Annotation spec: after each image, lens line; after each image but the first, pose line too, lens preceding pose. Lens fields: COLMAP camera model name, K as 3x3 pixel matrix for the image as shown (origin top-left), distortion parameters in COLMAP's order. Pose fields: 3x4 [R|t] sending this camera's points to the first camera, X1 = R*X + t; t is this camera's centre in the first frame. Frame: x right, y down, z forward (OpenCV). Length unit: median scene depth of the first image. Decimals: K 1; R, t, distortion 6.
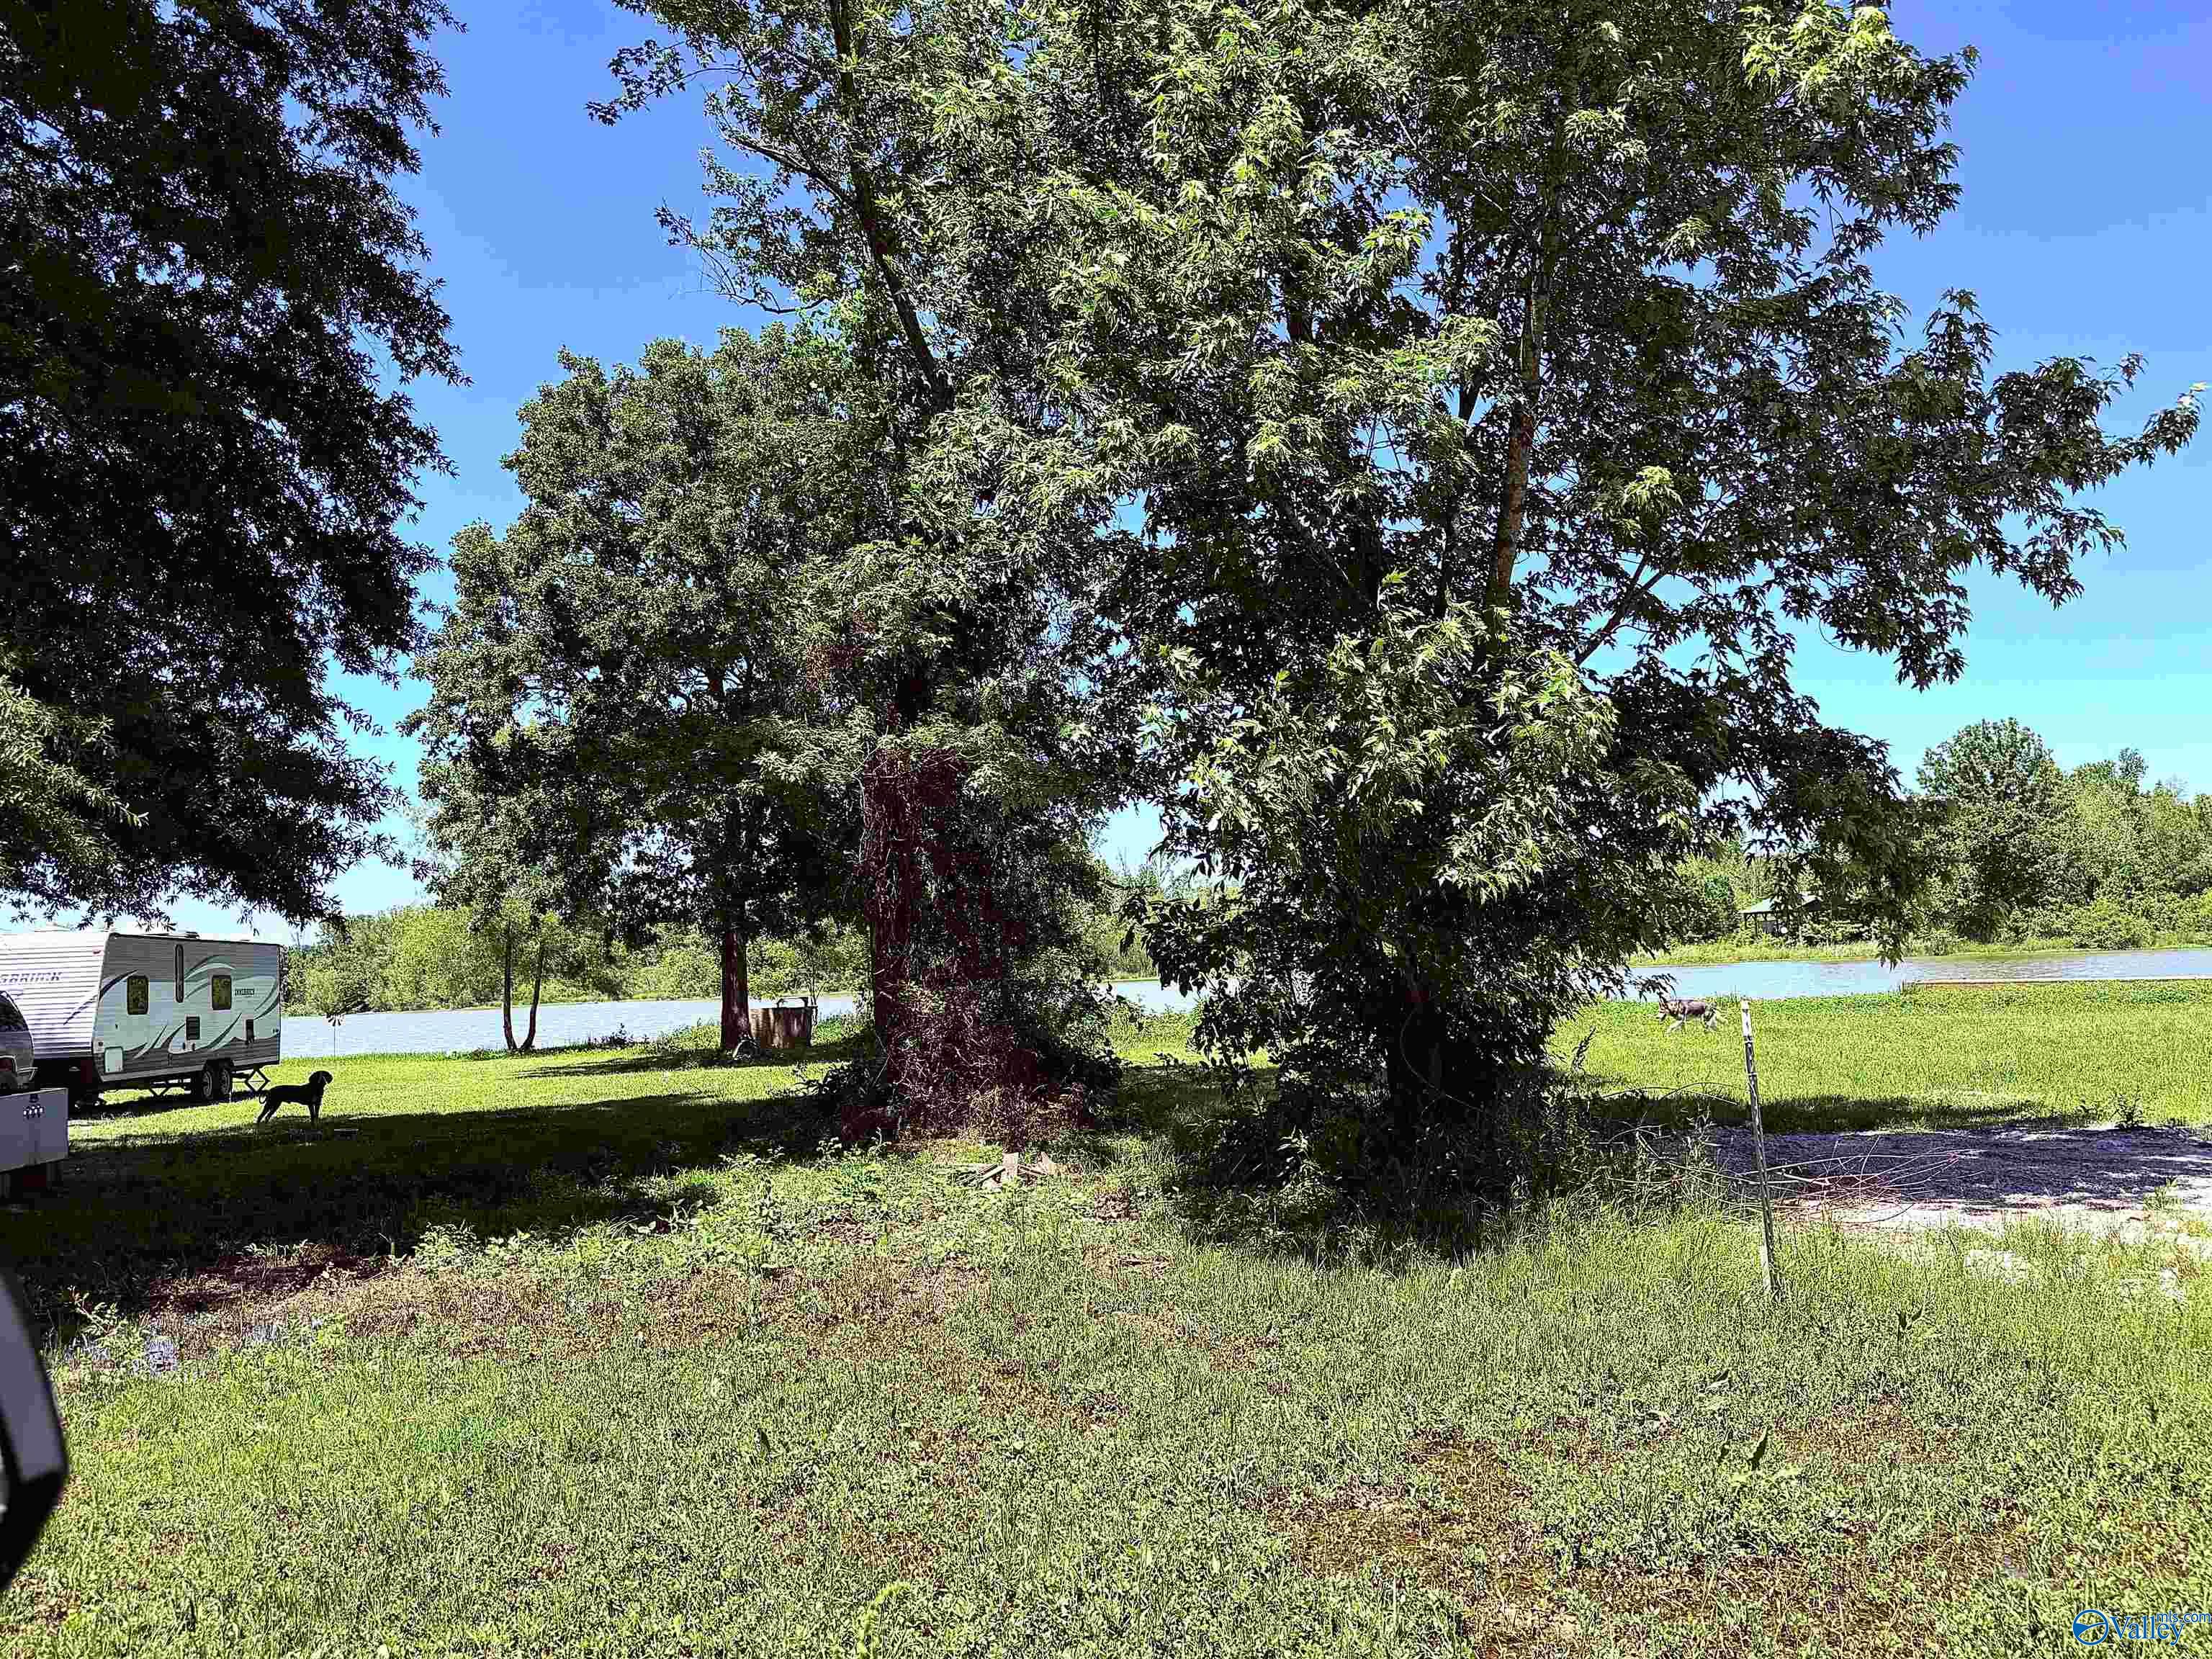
lens RADIAL K [[1872.4, 0, 1116.5], [0, 1872.4, 843.2], [0, 0, 1]] dist [0.077265, -0.041117]
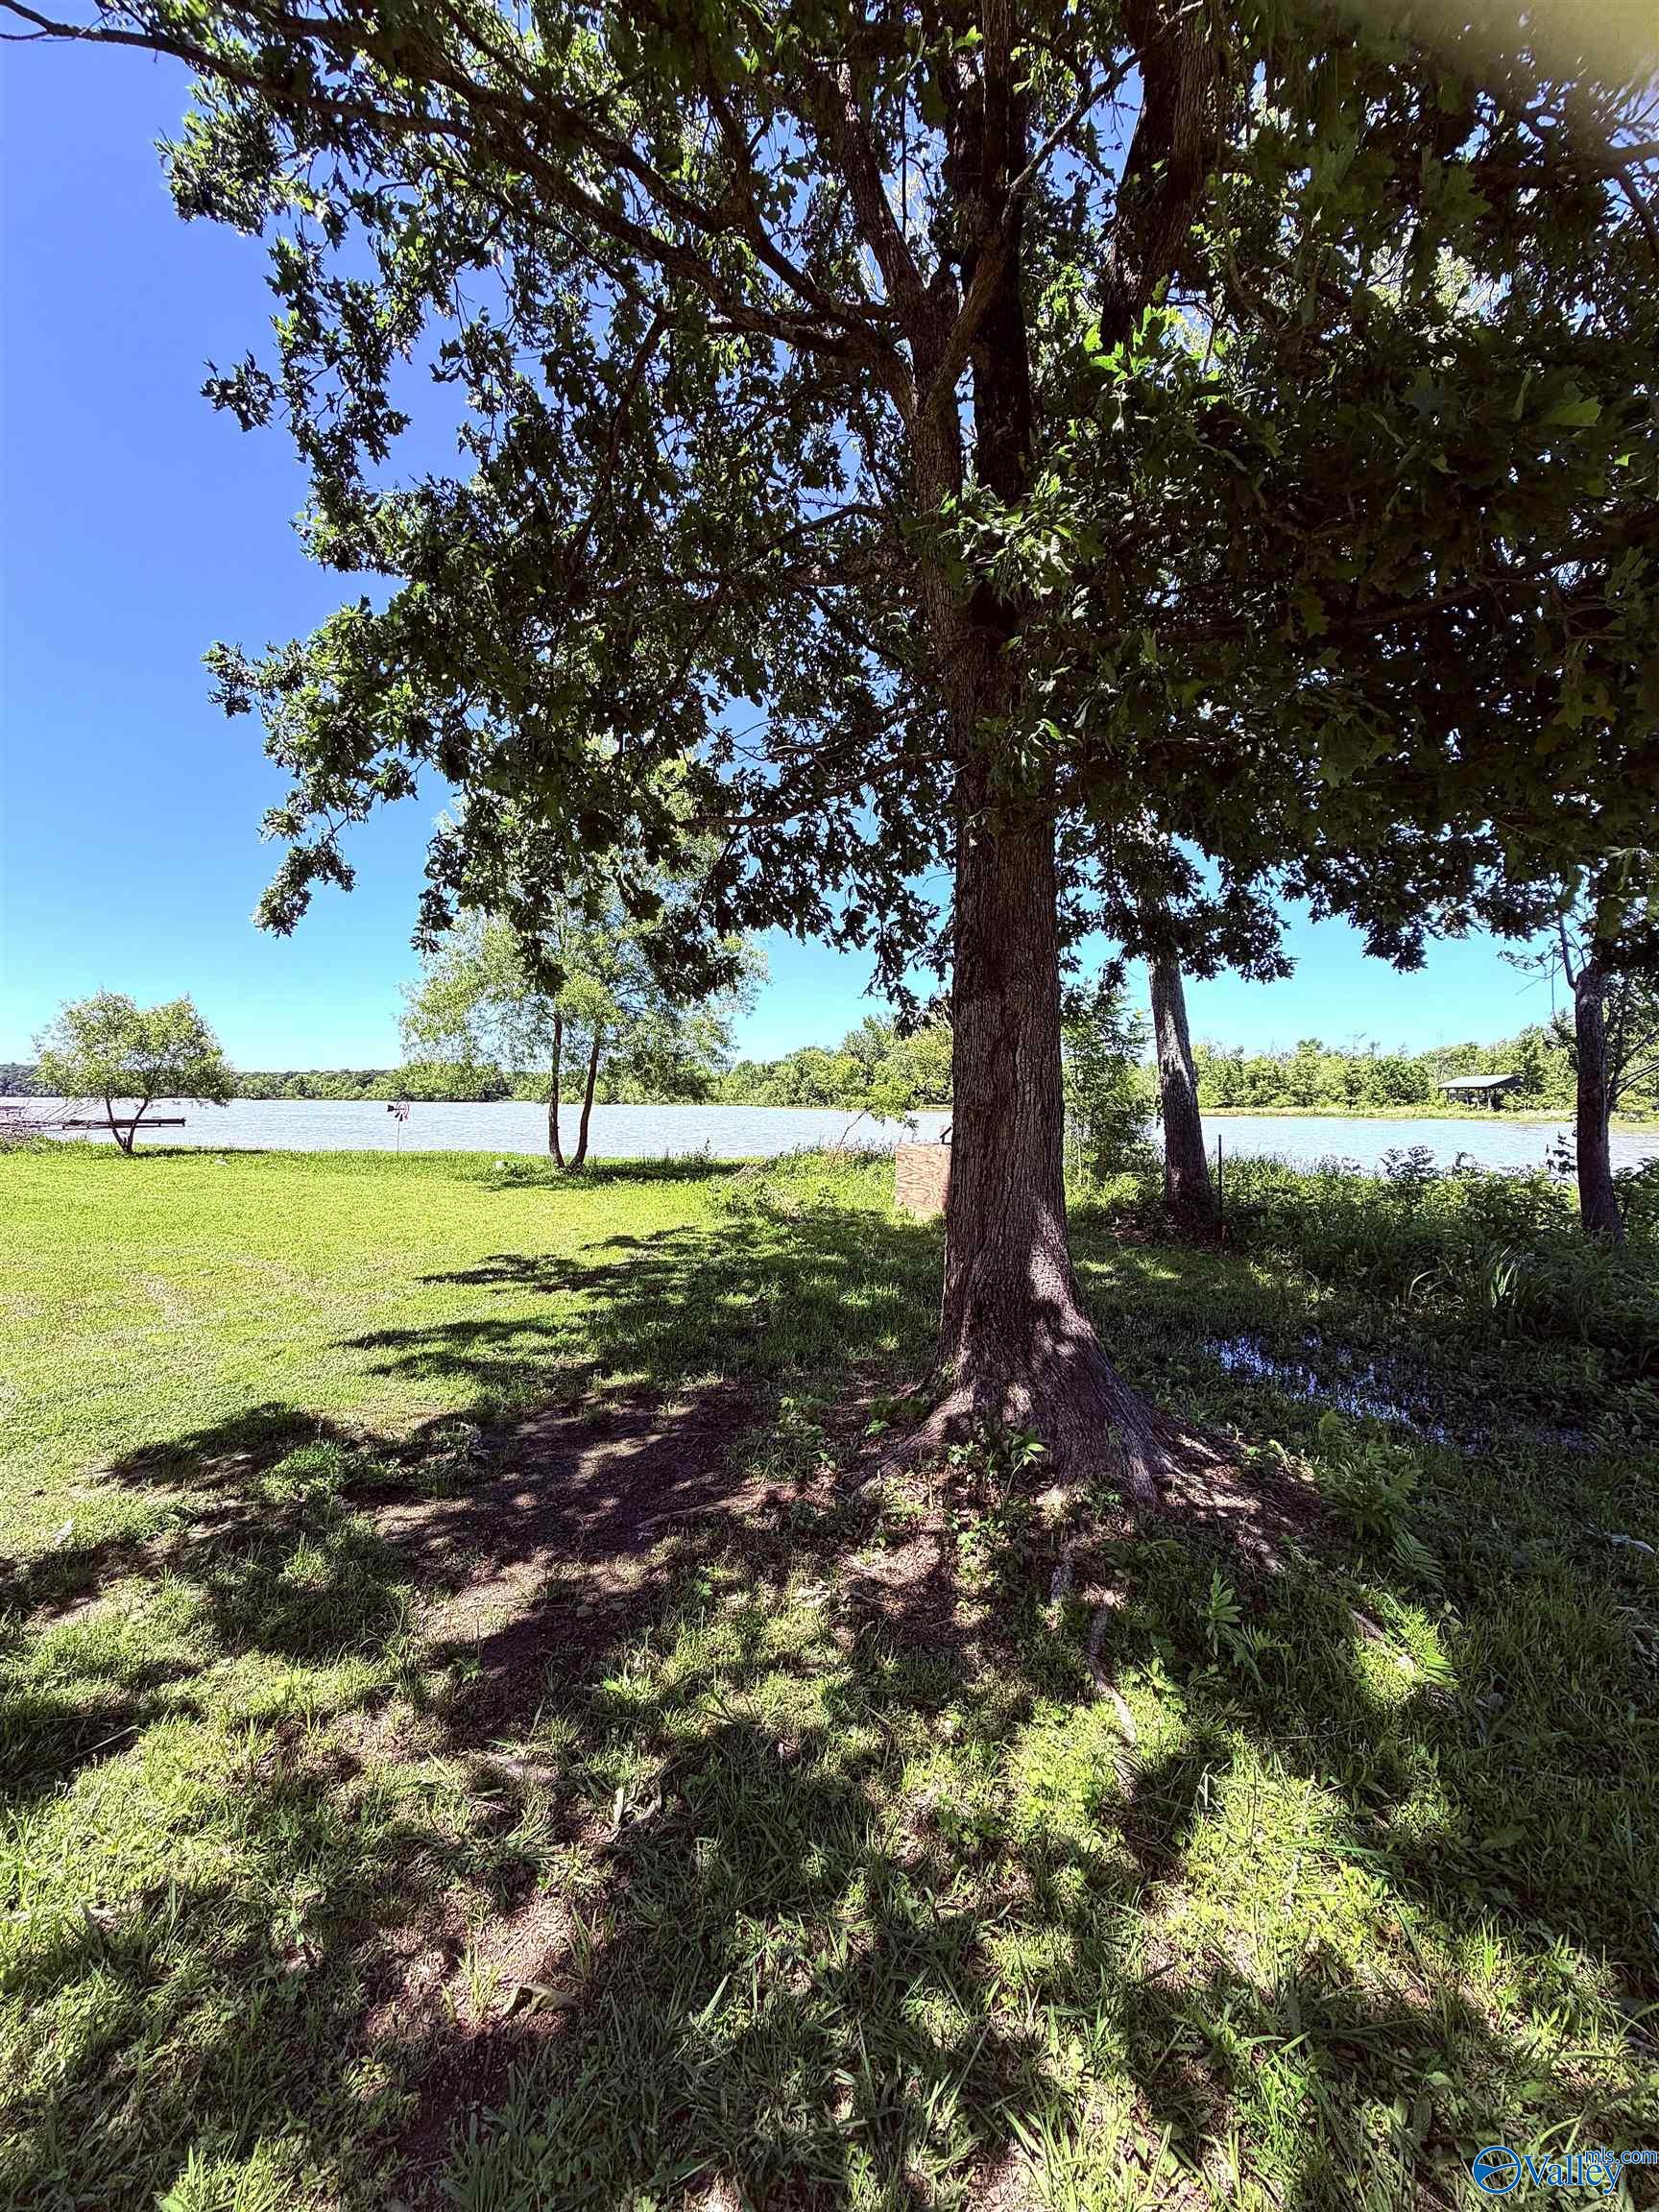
lens RADIAL K [[891.0, 0, 830.1], [0, 891.0, 1094.1], [0, 0, 1]] dist [0.001530, 0.000491]
pose [[0.985961, 0.050384, -0.159195, -0.416850], [-0.040519, 0.997087, 0.064618, 0.139220], [0.161987, -0.057260, 0.985130, 1.775391]]
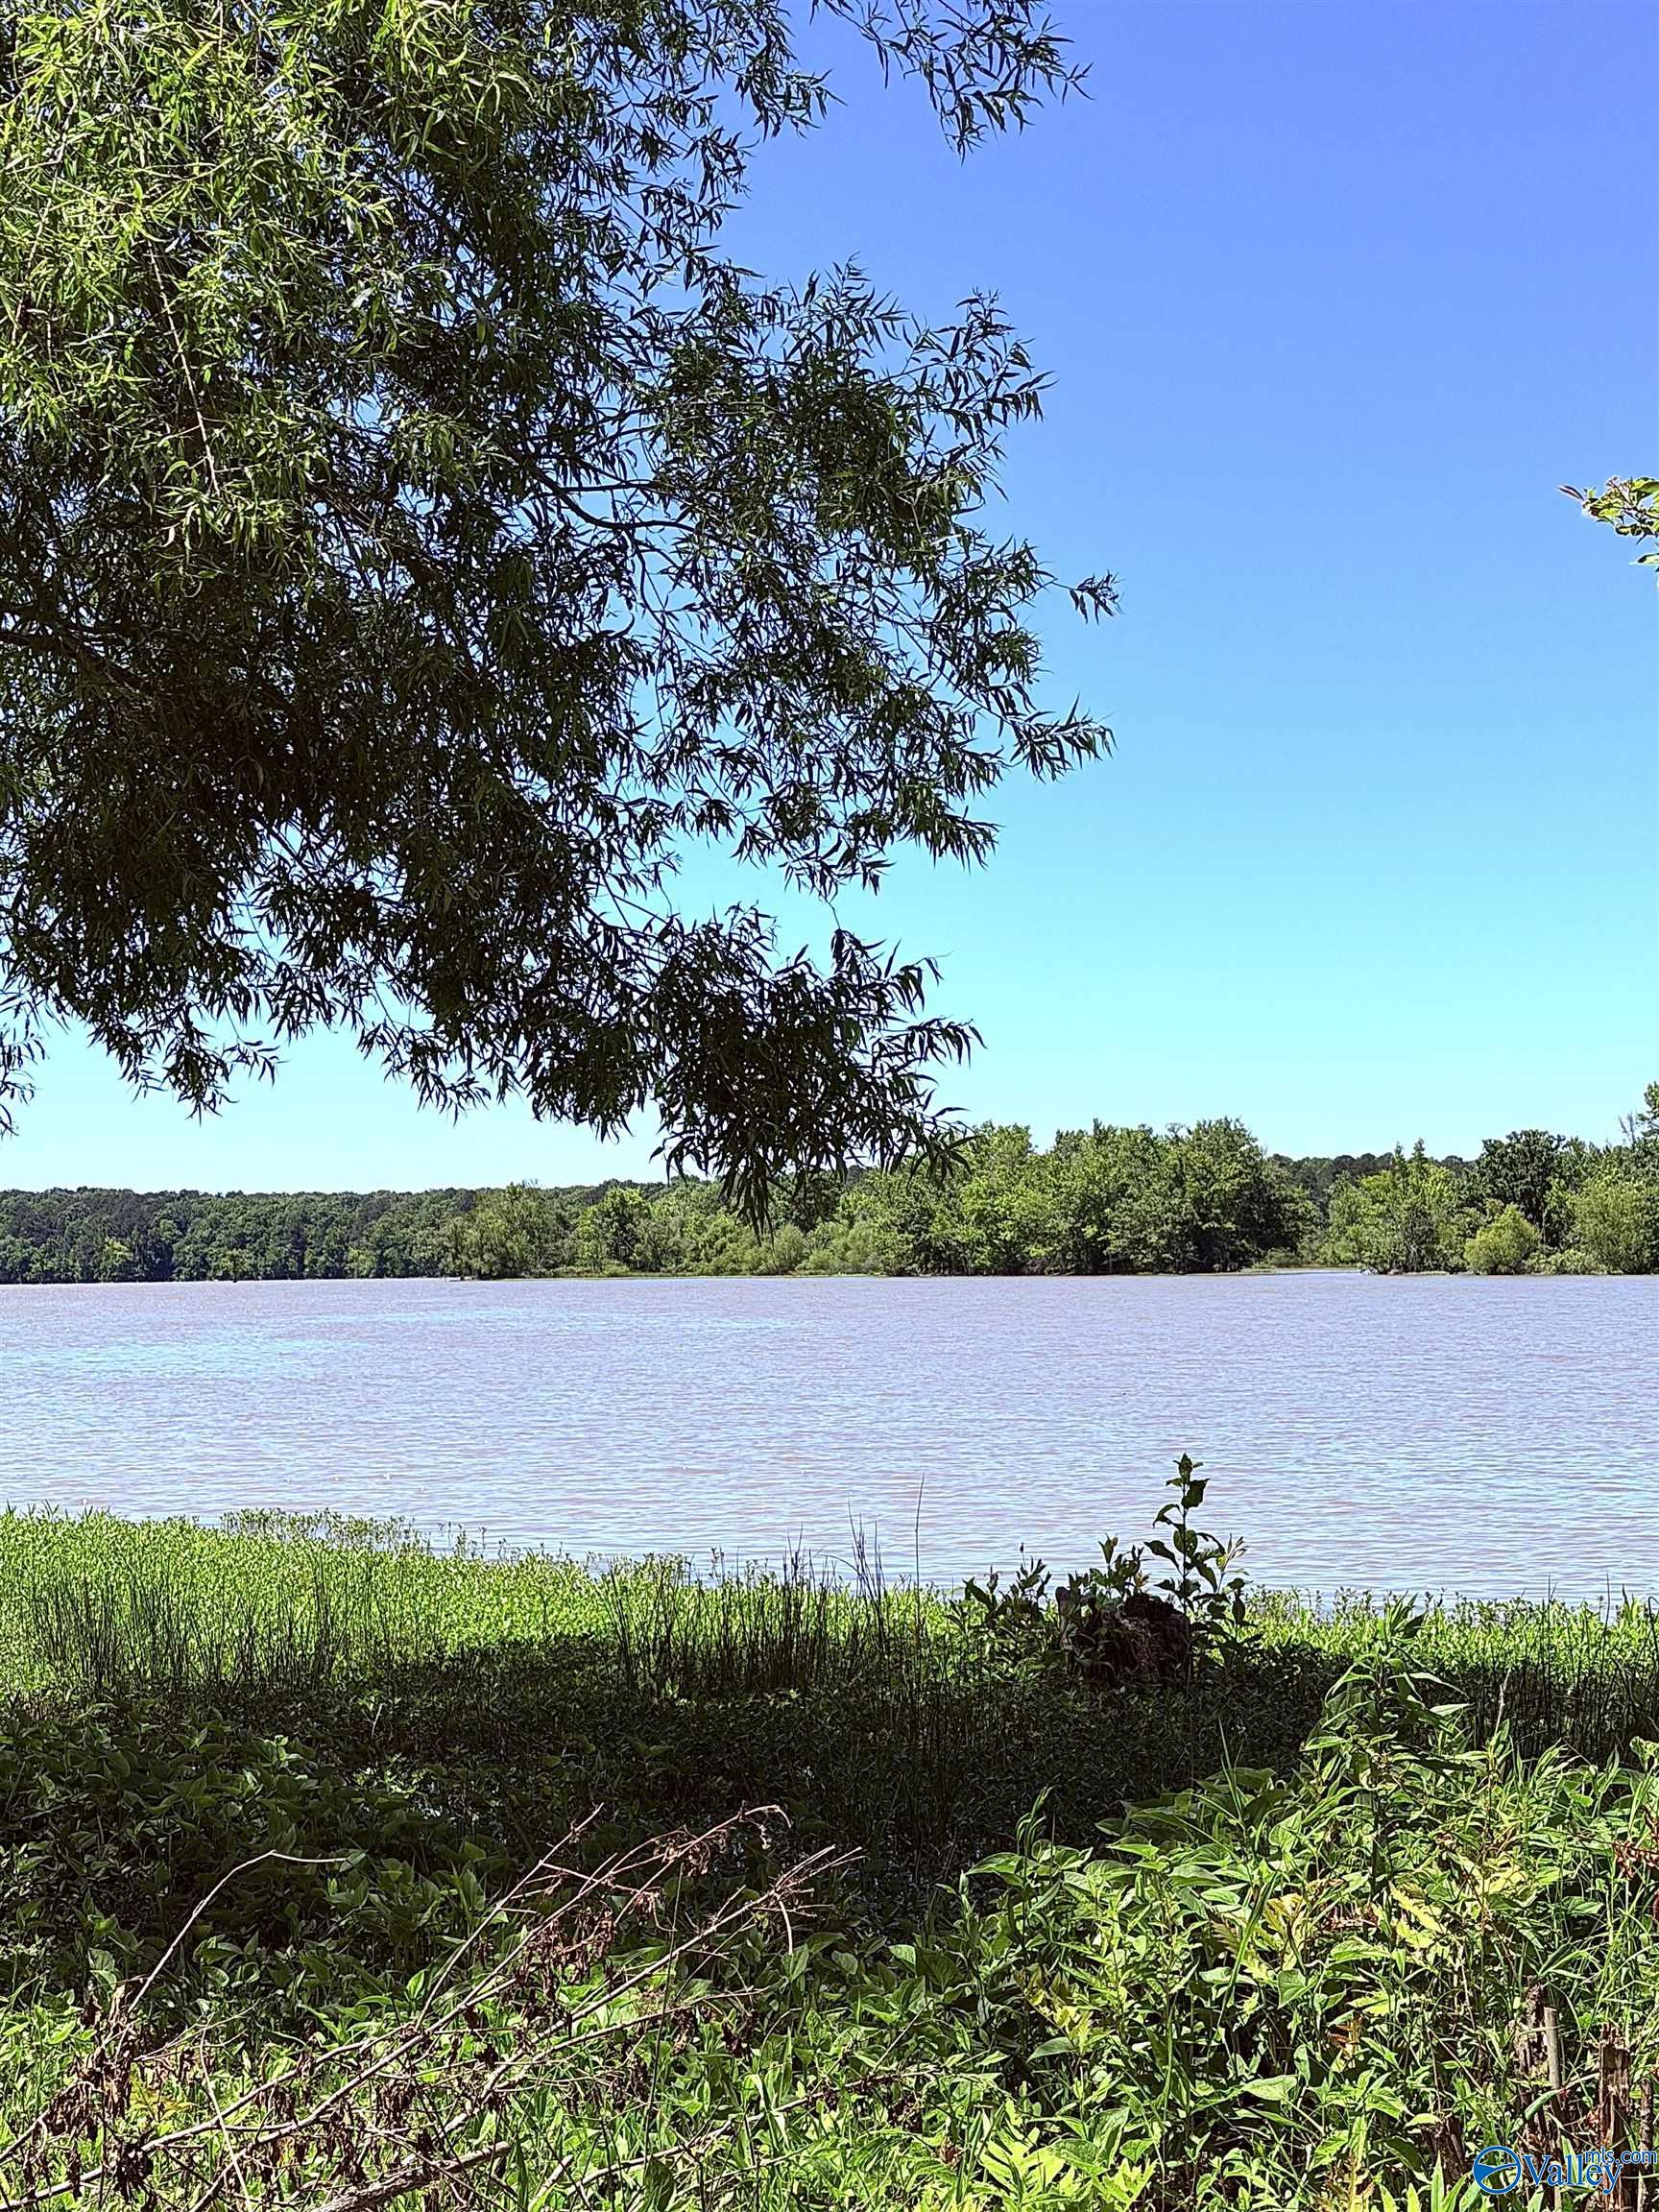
lens RADIAL K [[3509.2, 0, 823.2], [0, 3509.2, 1106.1], [0, 0, 1]] dist [0.112681, 0.000000]
pose [[0.797556, 0.006908, -0.603206, -0.466489], [0.017170, 0.999269, 0.034145, 0.199669], [0.603001, -0.037589, 0.796854, 2.397056]]
